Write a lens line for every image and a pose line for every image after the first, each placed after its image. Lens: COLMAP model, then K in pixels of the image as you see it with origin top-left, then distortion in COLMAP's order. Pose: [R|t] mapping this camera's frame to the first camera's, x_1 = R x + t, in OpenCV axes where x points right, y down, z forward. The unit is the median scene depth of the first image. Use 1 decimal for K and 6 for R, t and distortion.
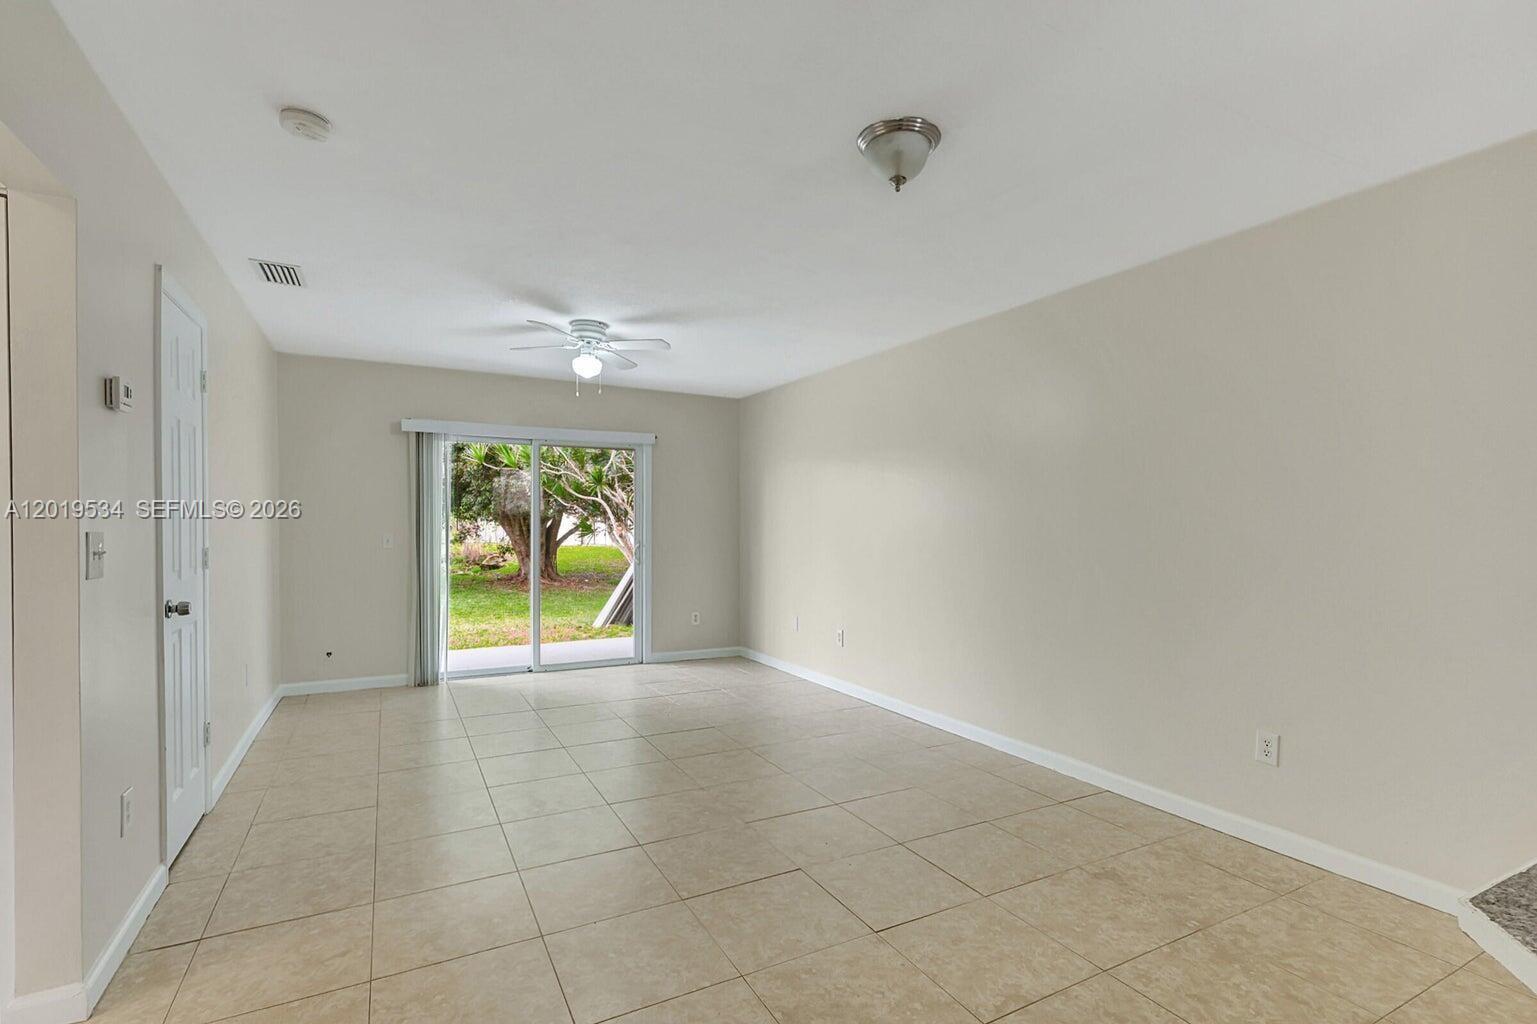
lens RADIAL K [[726.9, 0, 775.8], [0, 726.9, 520.8], [0, 0, 1]] dist [0.001415, -0.001593]
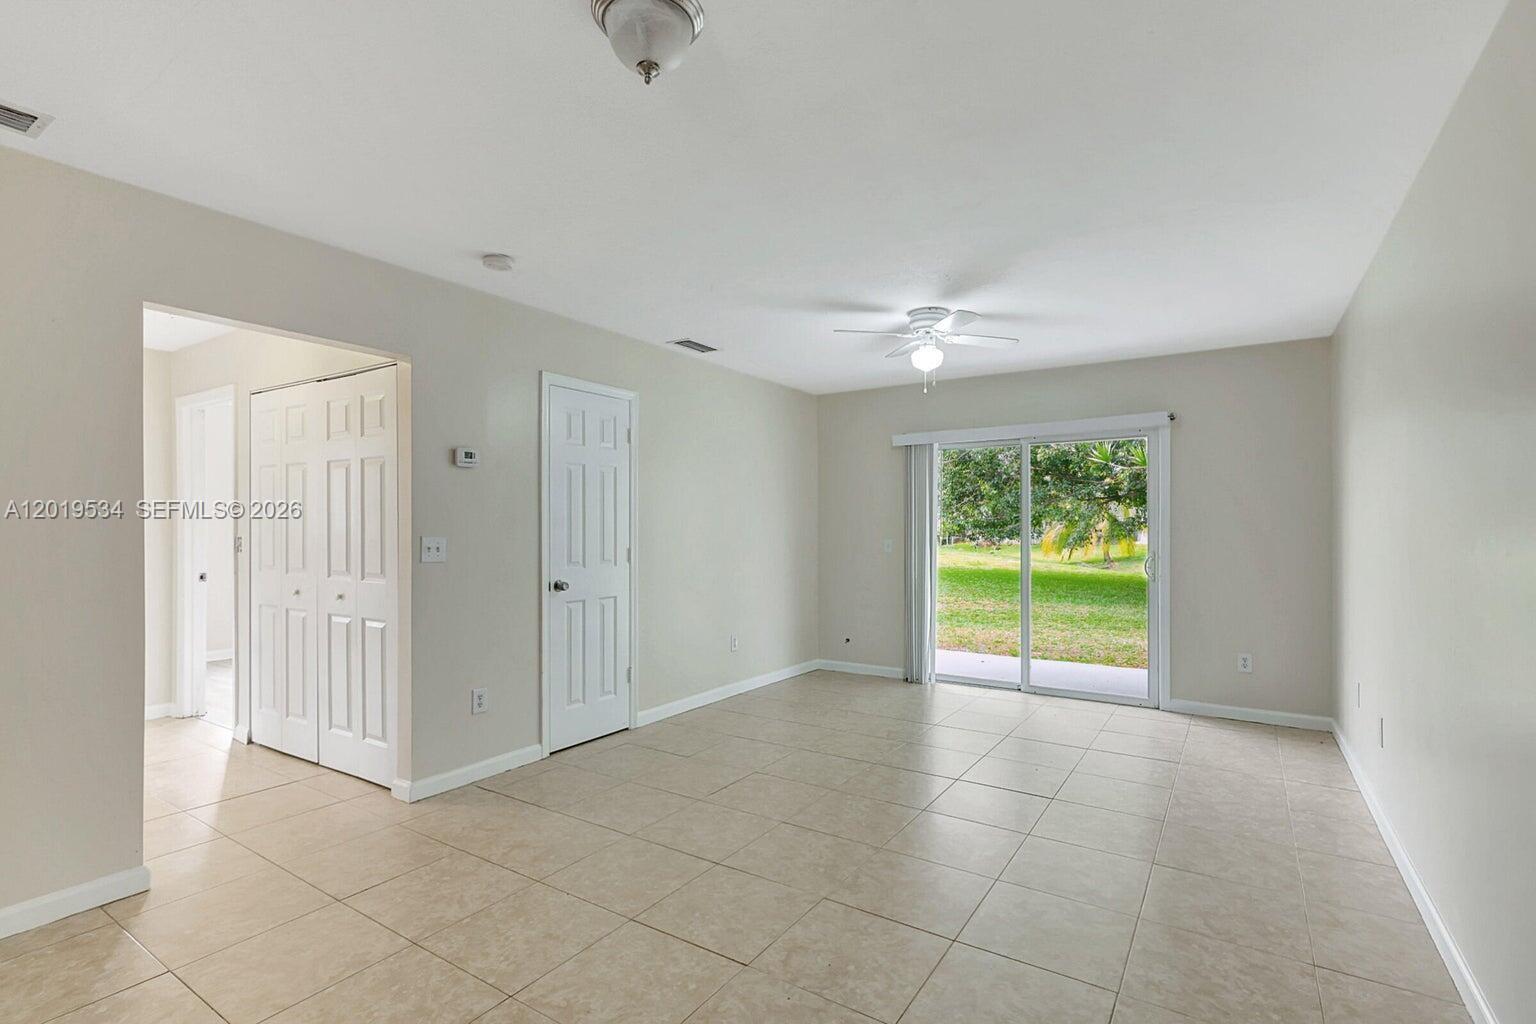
lens RADIAL K [[726.4, 0, 771.3], [0, 726.4, 522.1], [0, 0, 1]] dist [0.001415, -0.001593]
pose [[0.465241, -0.014519, -0.885065, 0.368987], [0.007559, 0.999894, -0.012429, 0.003407], [0.885152, -0.000907, 0.465302, 0.321952]]
